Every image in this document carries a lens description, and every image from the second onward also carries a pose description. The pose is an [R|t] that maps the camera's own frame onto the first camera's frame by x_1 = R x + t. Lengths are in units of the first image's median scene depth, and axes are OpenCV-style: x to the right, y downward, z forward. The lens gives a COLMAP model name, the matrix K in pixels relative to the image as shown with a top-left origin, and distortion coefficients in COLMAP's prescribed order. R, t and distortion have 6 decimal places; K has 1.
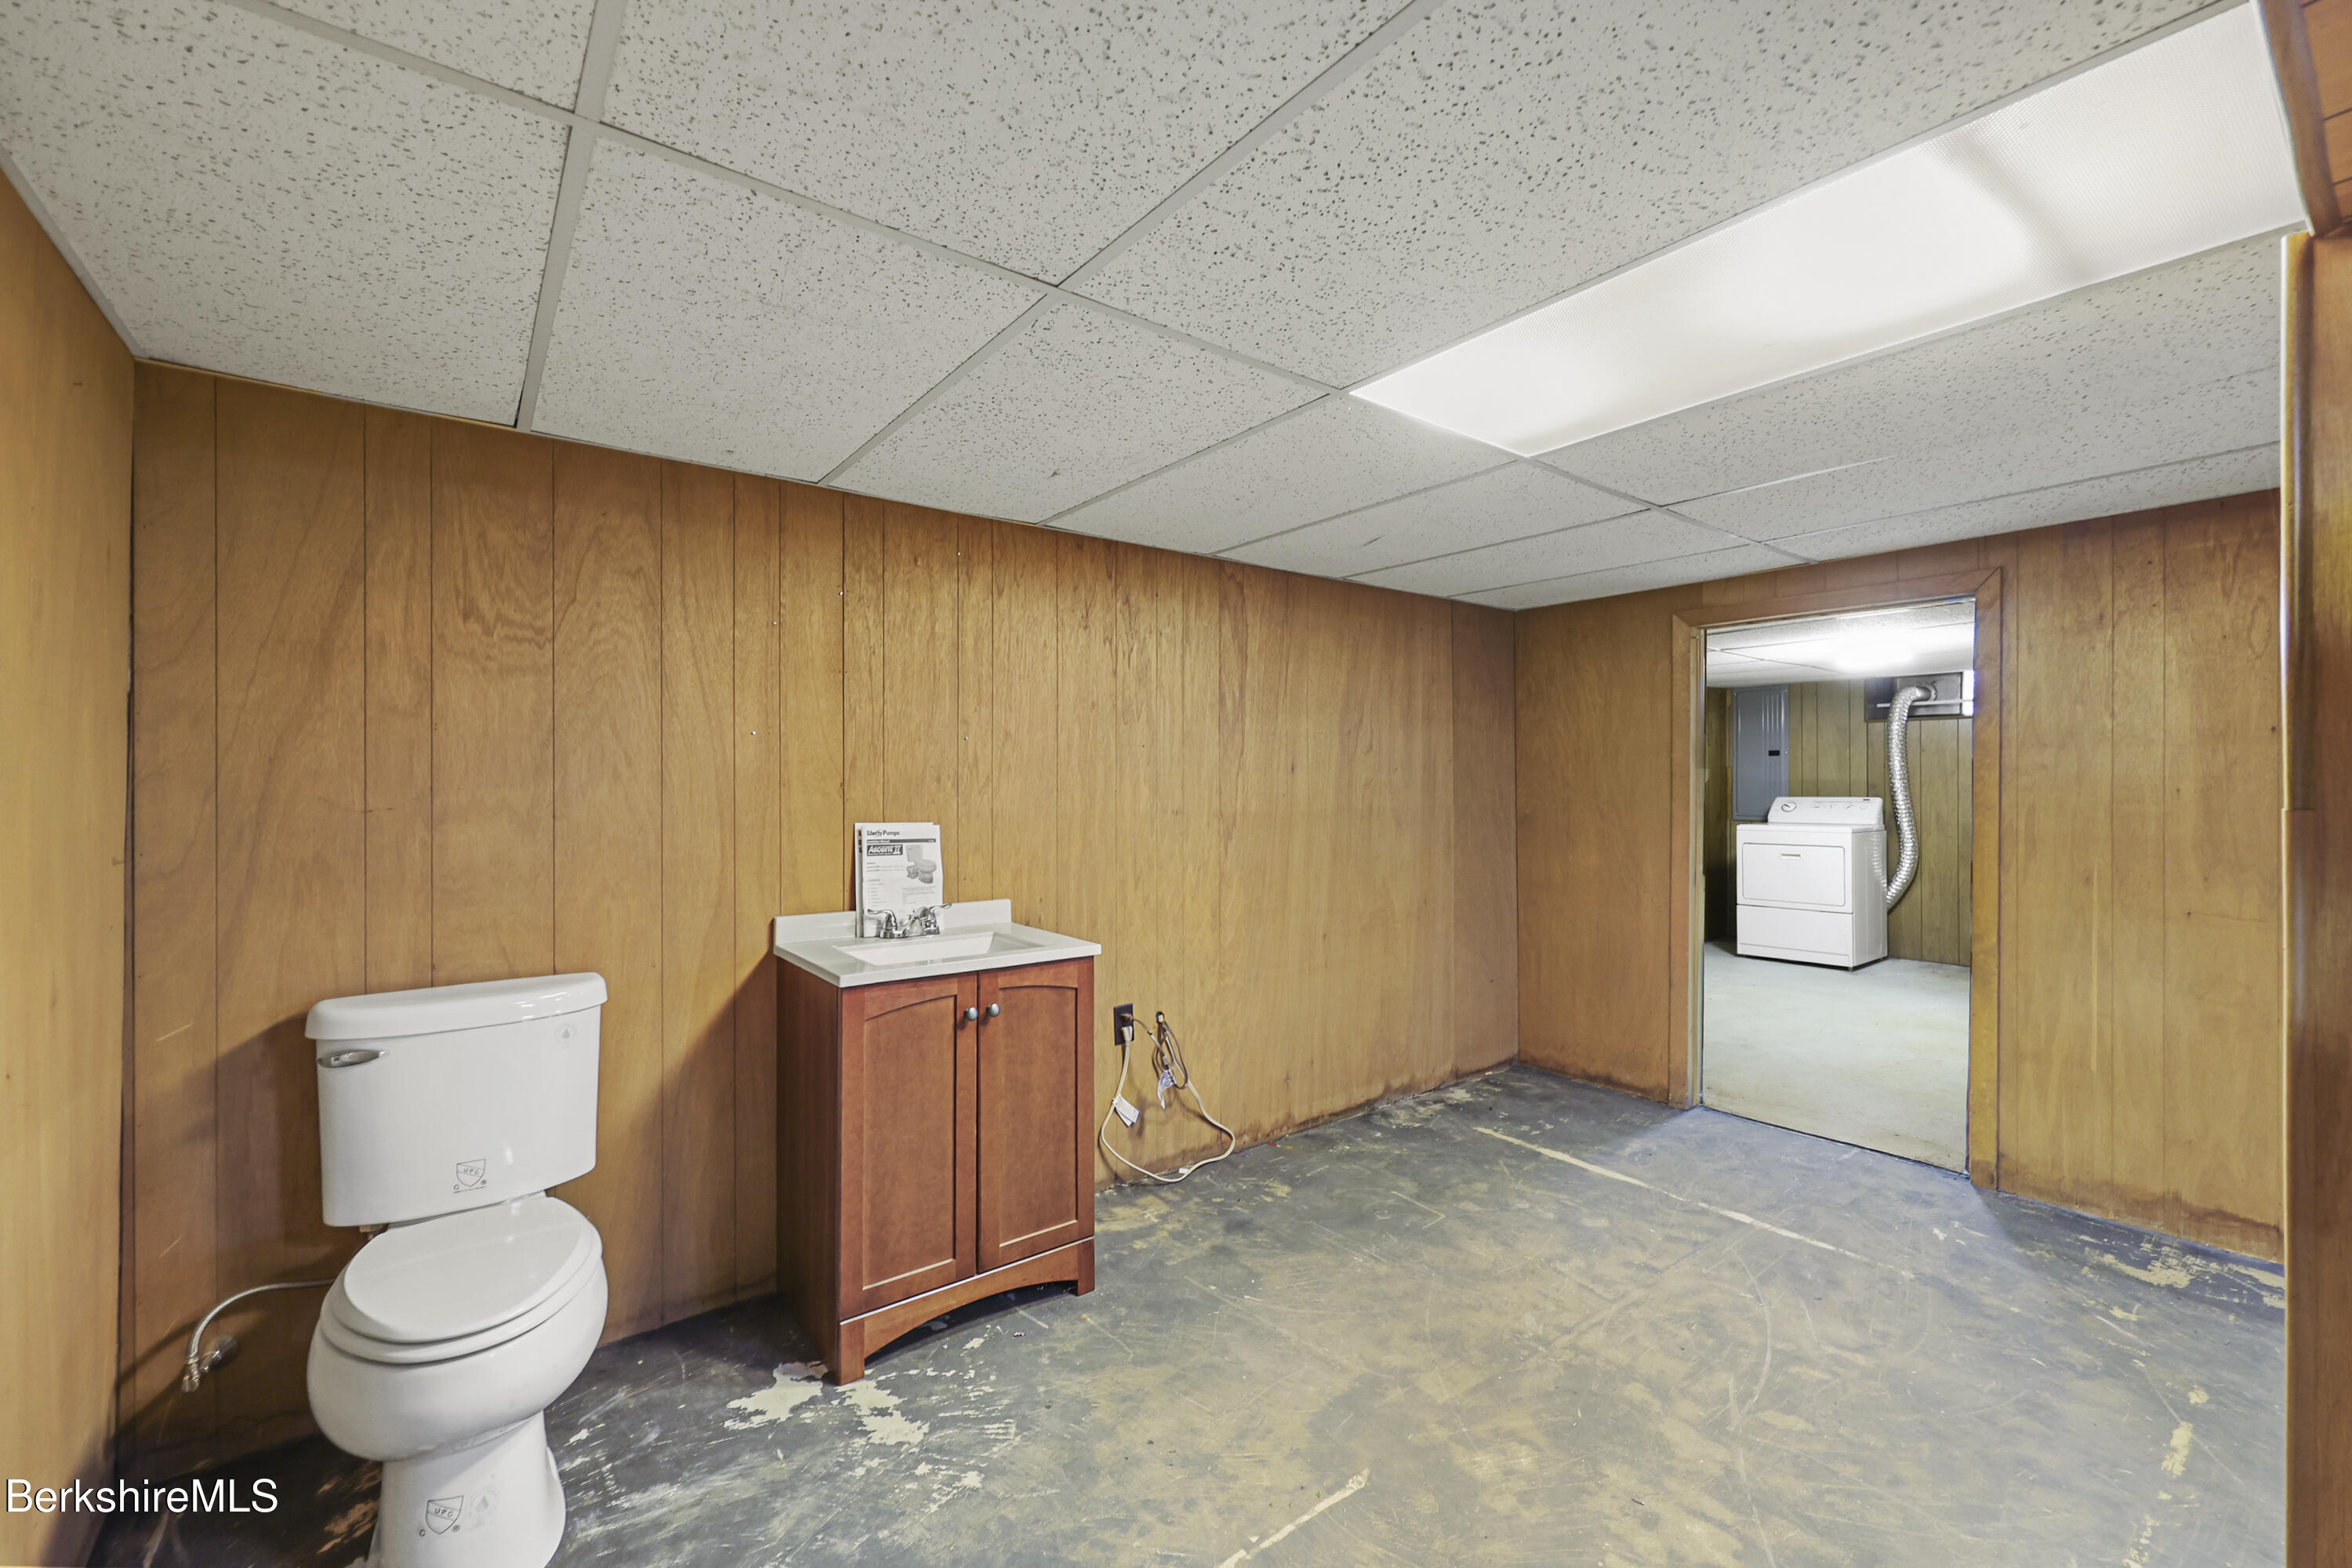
lens RADIAL K [[953.1, 0, 1178.4], [0, 953.1, 780.1], [0, 0, 1]] dist [0.001736, 0.000774]
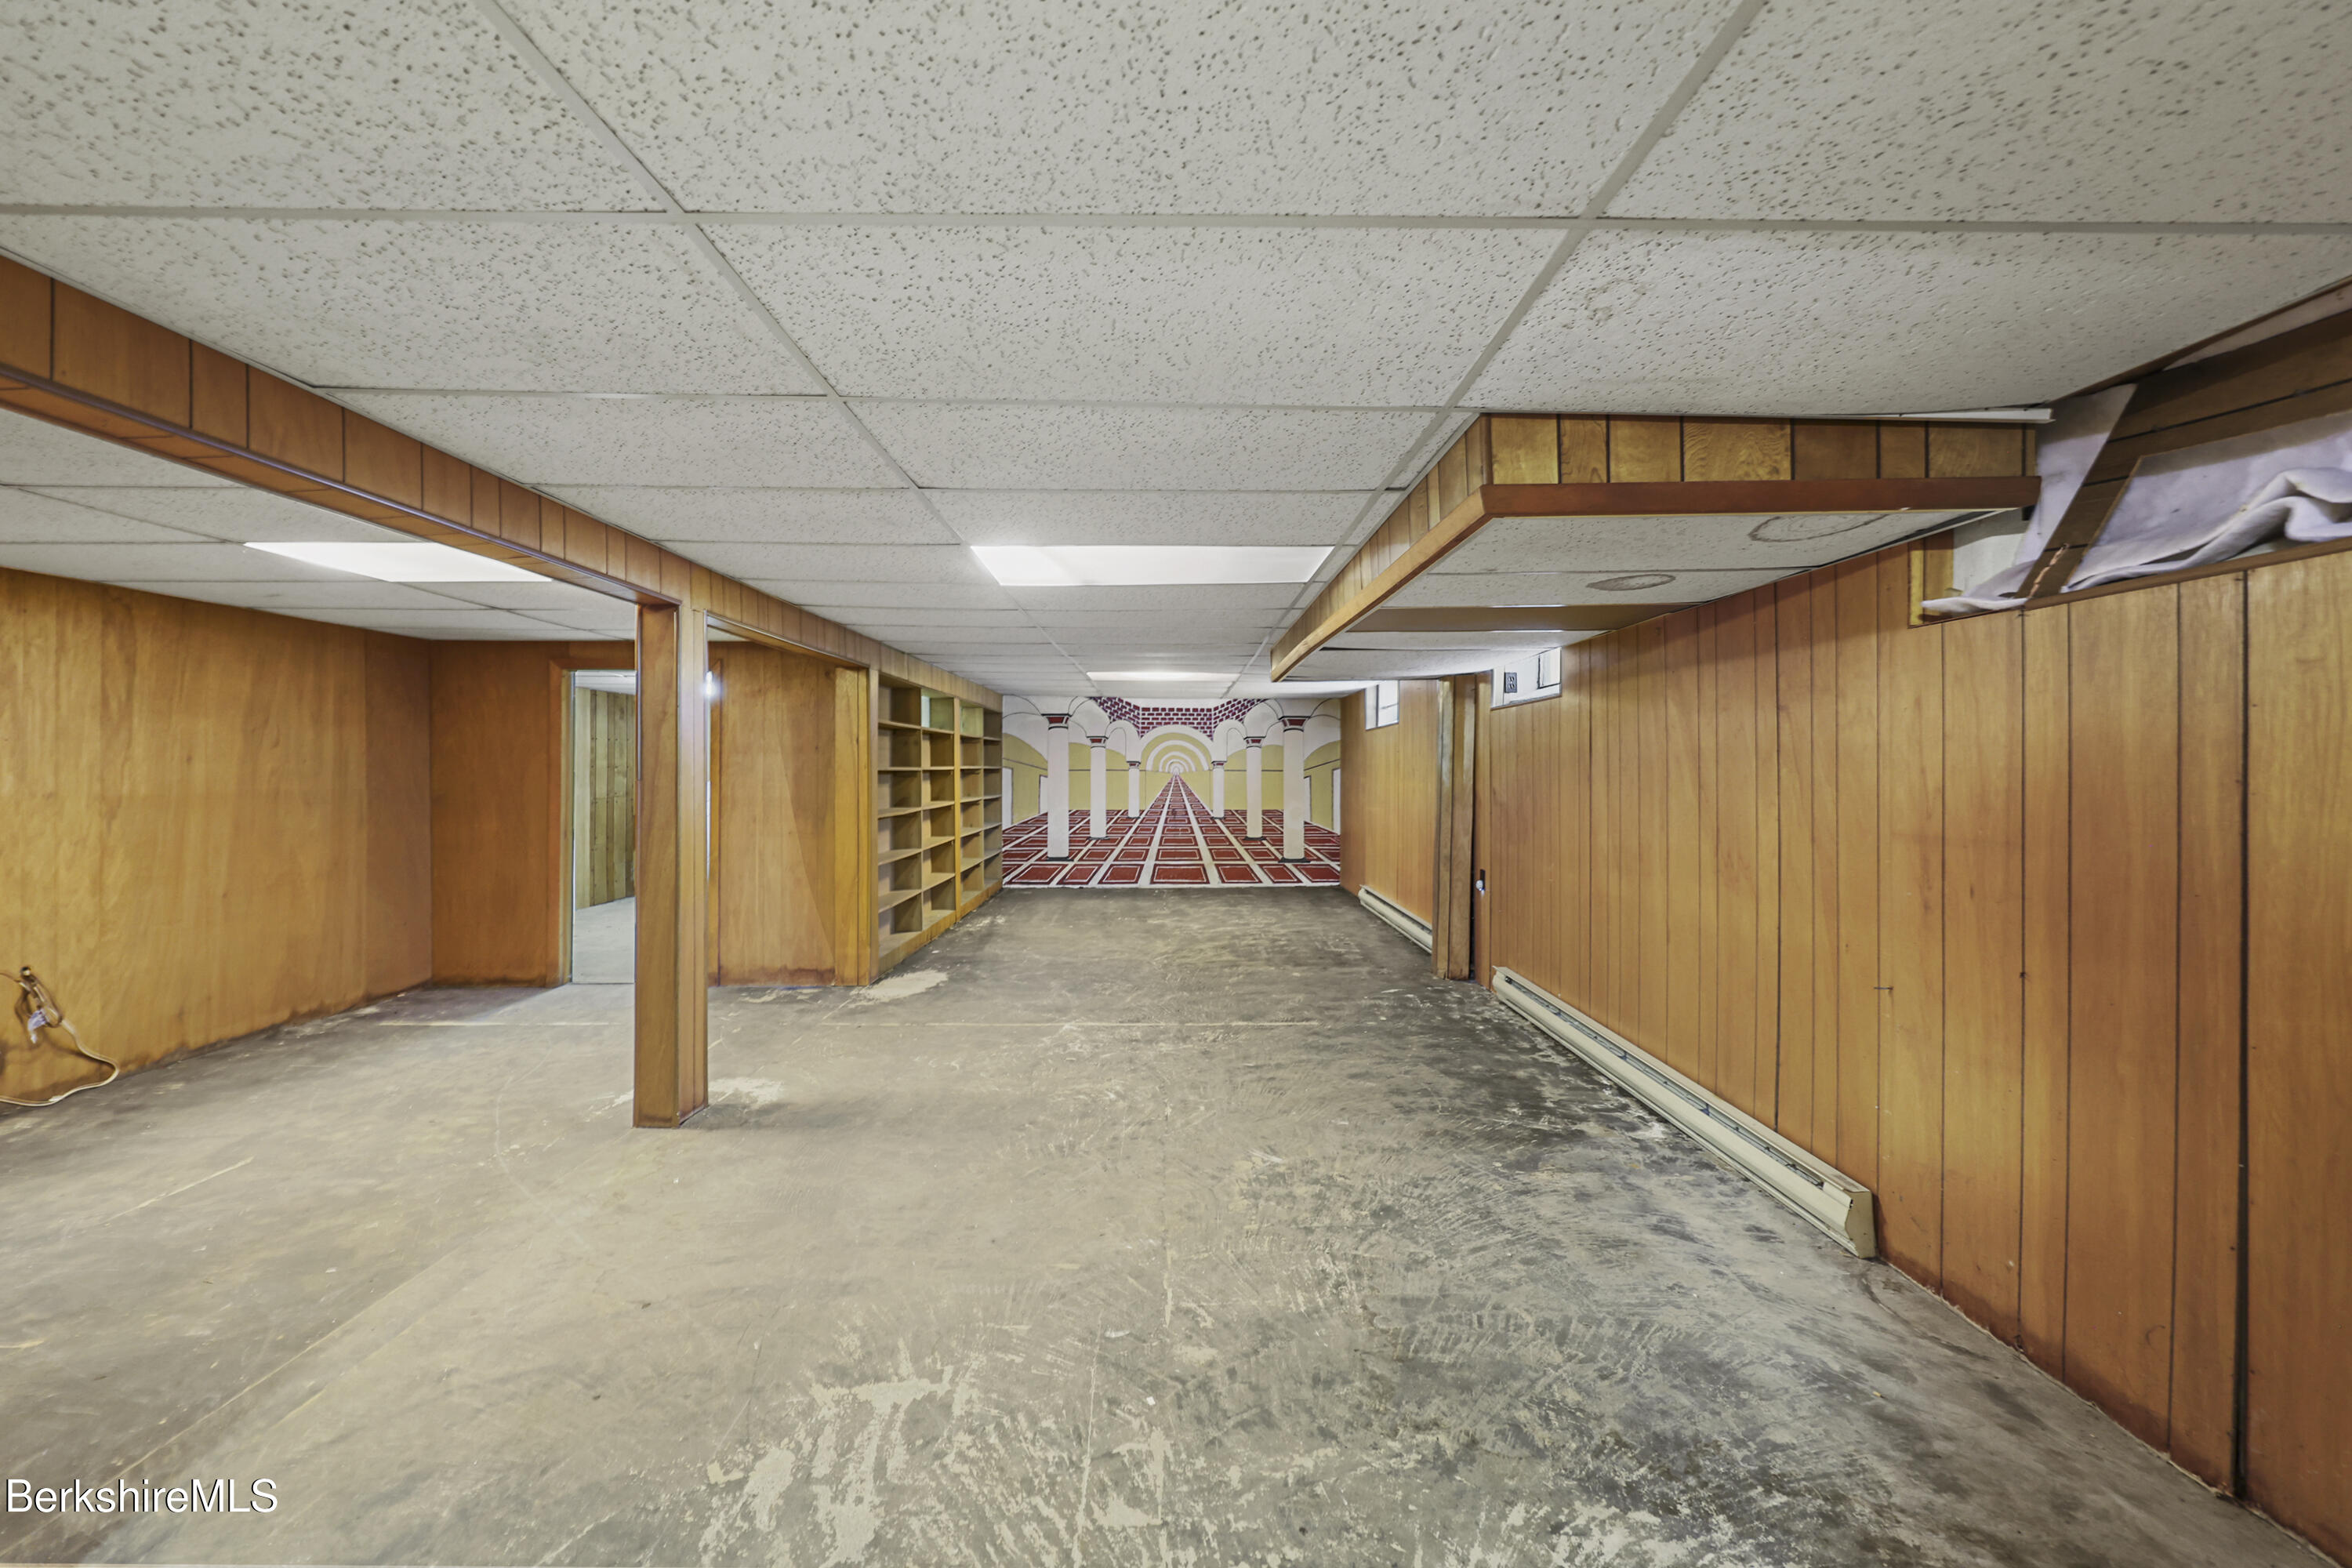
lens RADIAL K [[953.1, 0, 1172.2], [0, 953.1, 764.8], [0, 0, 1]] dist [0.001736, 0.000774]
pose [[0.599159, 0.004792, 0.800616, -0.108461], [-0.001961, 0.999988, -0.004518, -0.001987], [-0.800628, 0.001137, 0.599161, -0.763177]]
